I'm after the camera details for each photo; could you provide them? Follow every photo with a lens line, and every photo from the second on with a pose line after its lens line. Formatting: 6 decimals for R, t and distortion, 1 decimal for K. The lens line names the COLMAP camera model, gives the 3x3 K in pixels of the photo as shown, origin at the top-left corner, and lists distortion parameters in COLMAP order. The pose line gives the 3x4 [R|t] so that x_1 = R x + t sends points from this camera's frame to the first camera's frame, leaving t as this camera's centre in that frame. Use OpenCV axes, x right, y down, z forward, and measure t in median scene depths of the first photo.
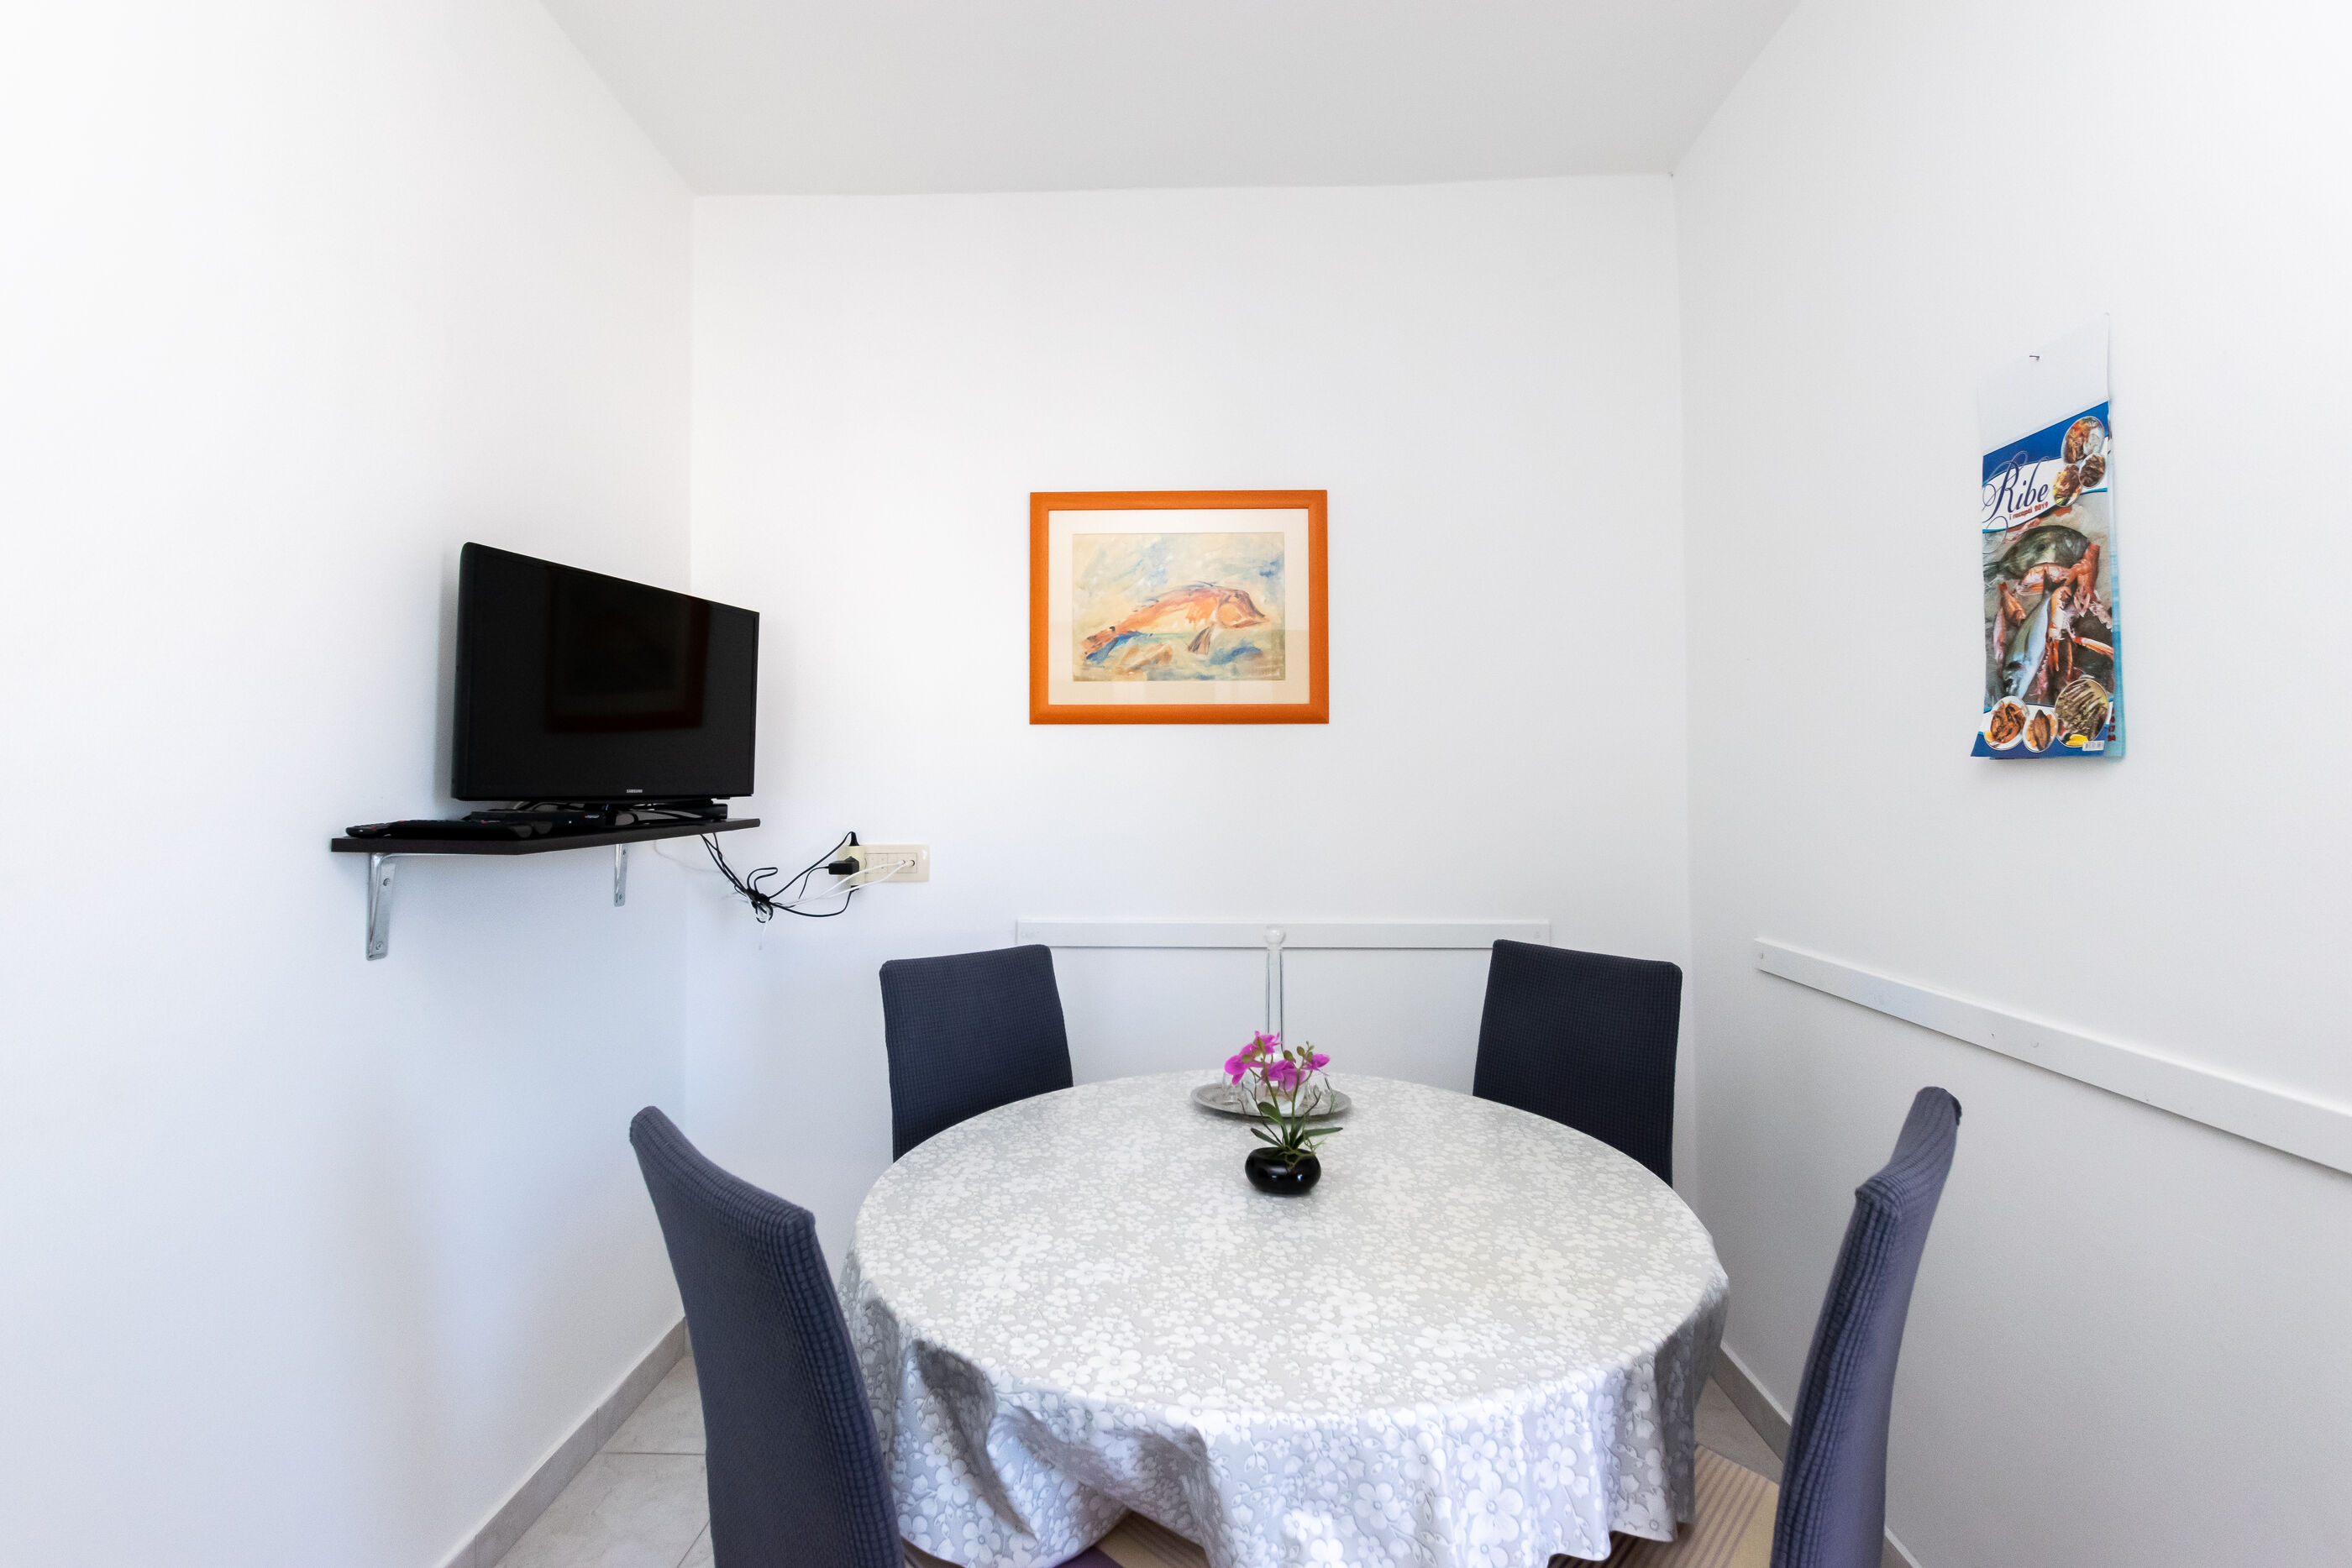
lens RADIAL K [[1016.0, 0, 1176.1], [0, 1016.0, 728.0], [0, 0, 1]] dist [0.002208, -0.000070]
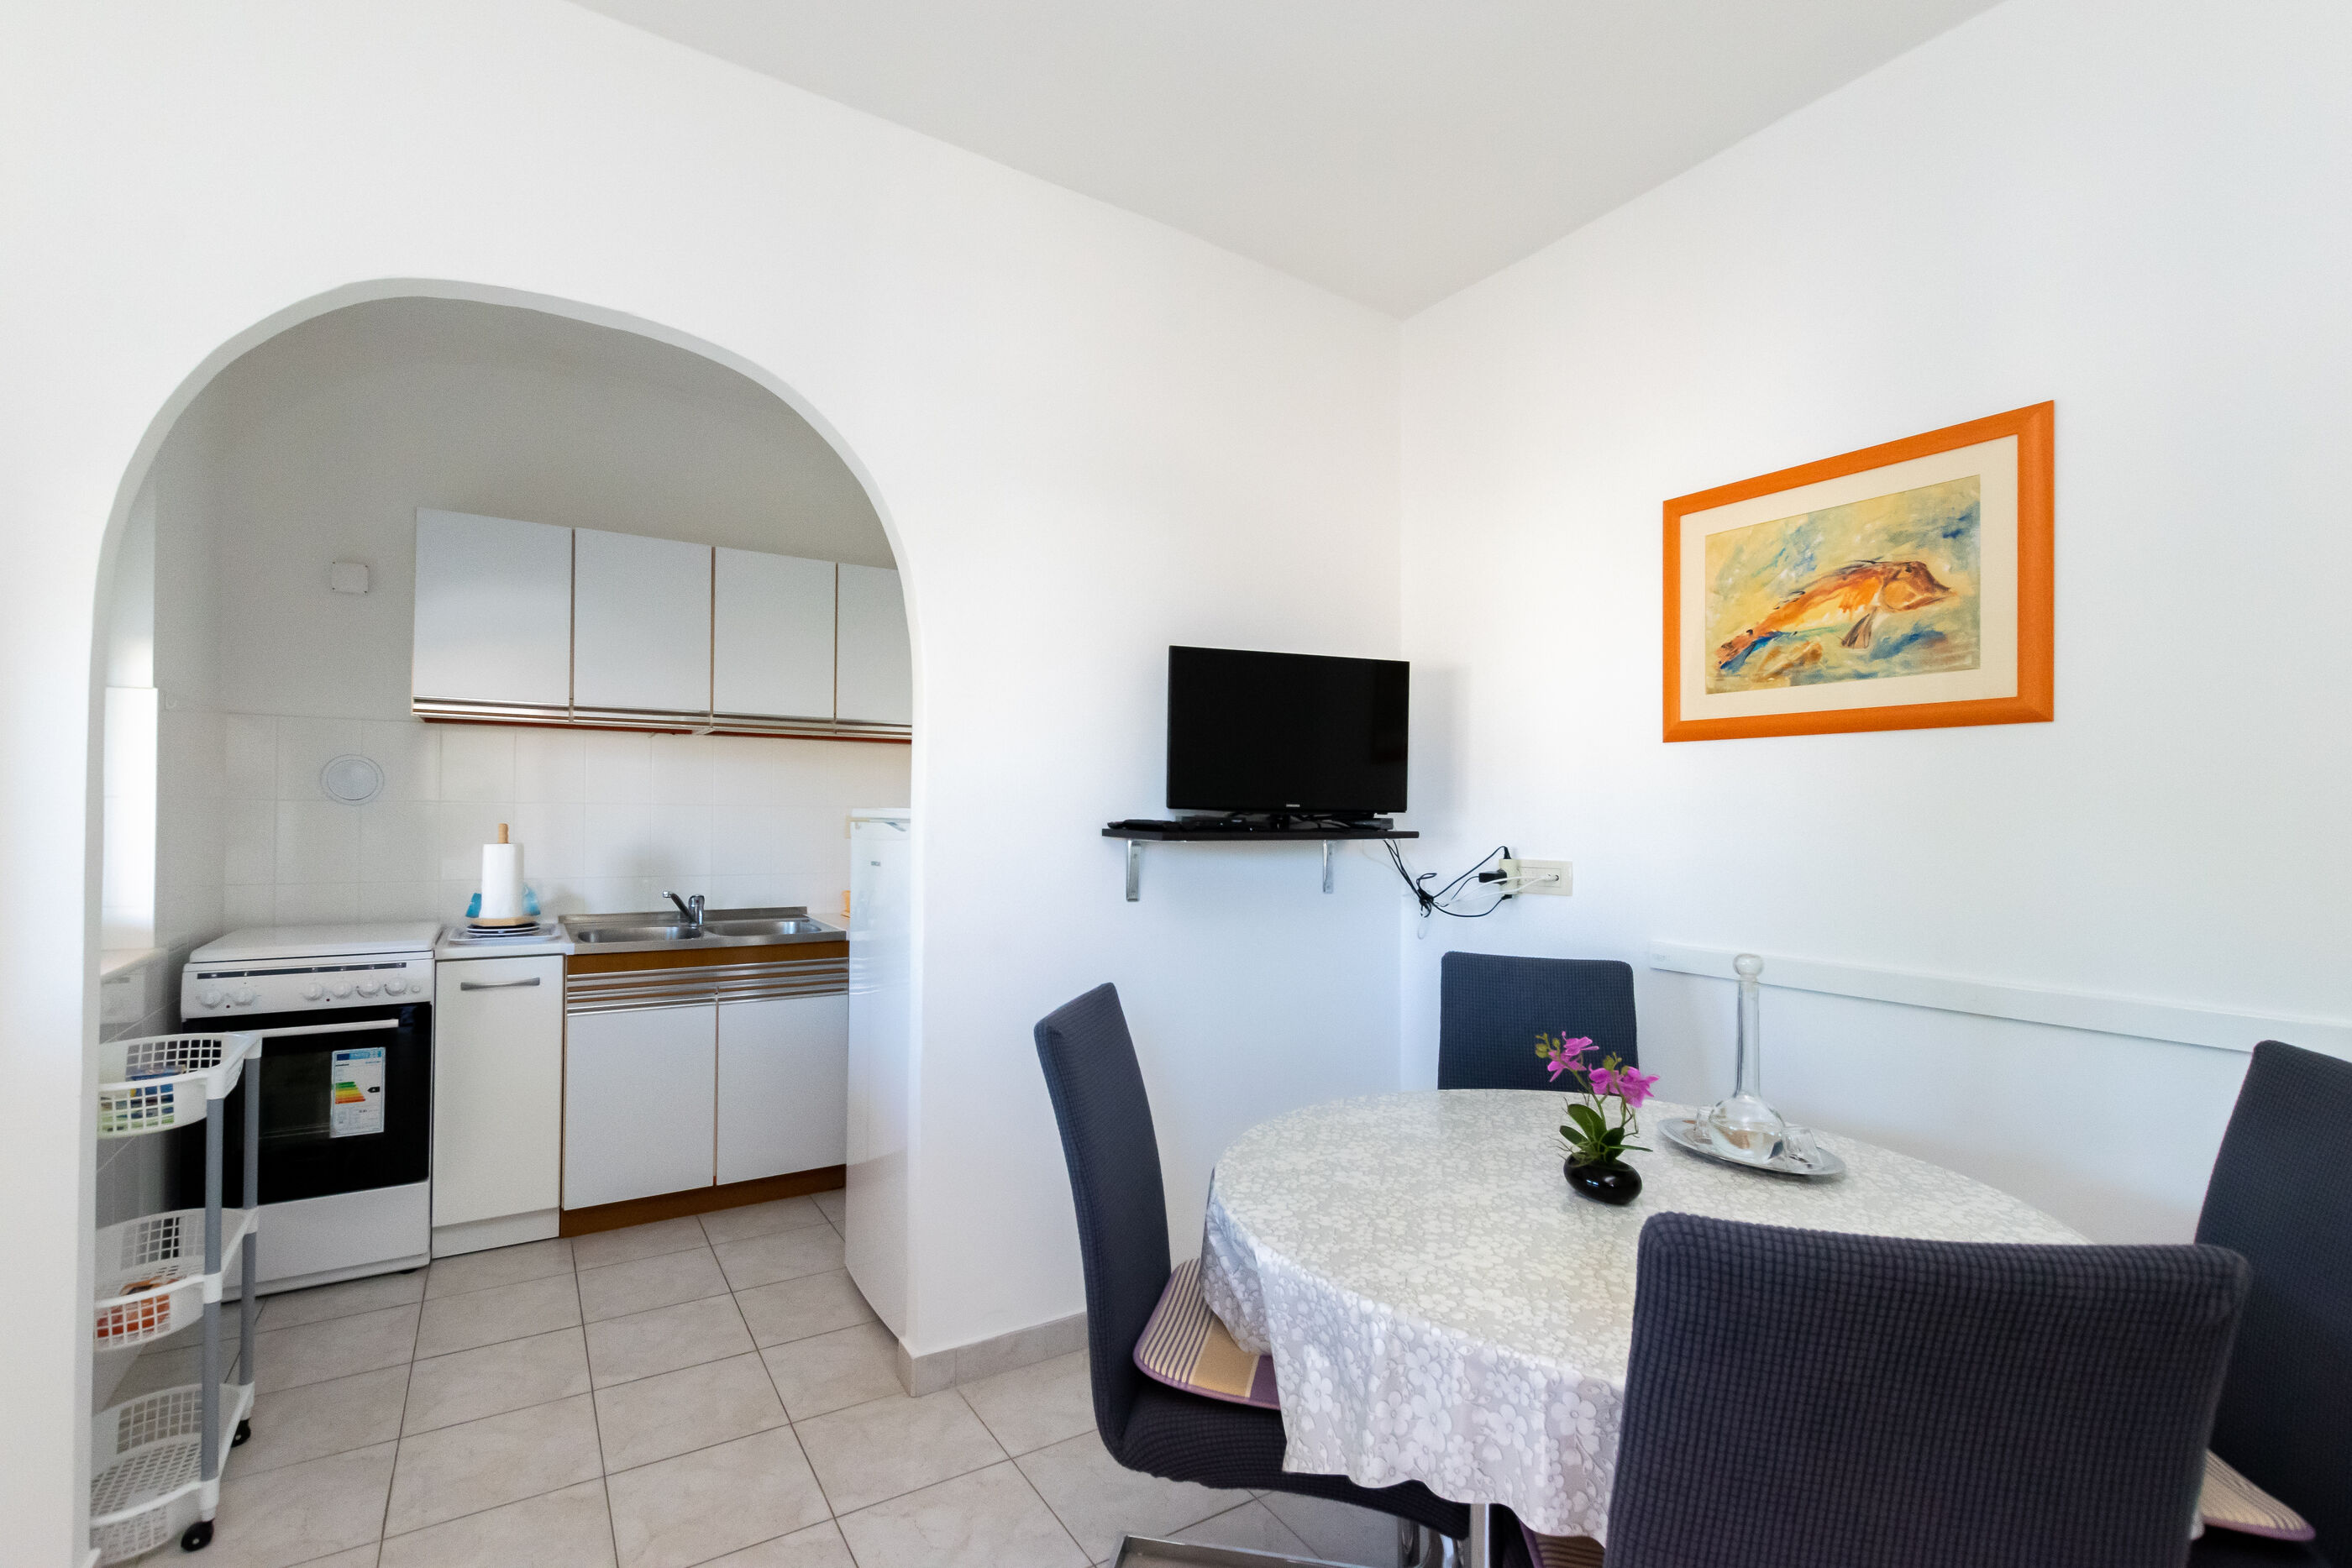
lens RADIAL K [[1039.5, 0, 1167.0], [0, 1039.5, 794.7], [0, 0, 1]] dist [0.000169, -0.001122]
pose [[0.567475, -0.007805, -0.823354, 0.419444], [0.033068, 0.999364, 0.013318, 0.018090], [0.822726, -0.034784, 0.567372, 0.047842]]
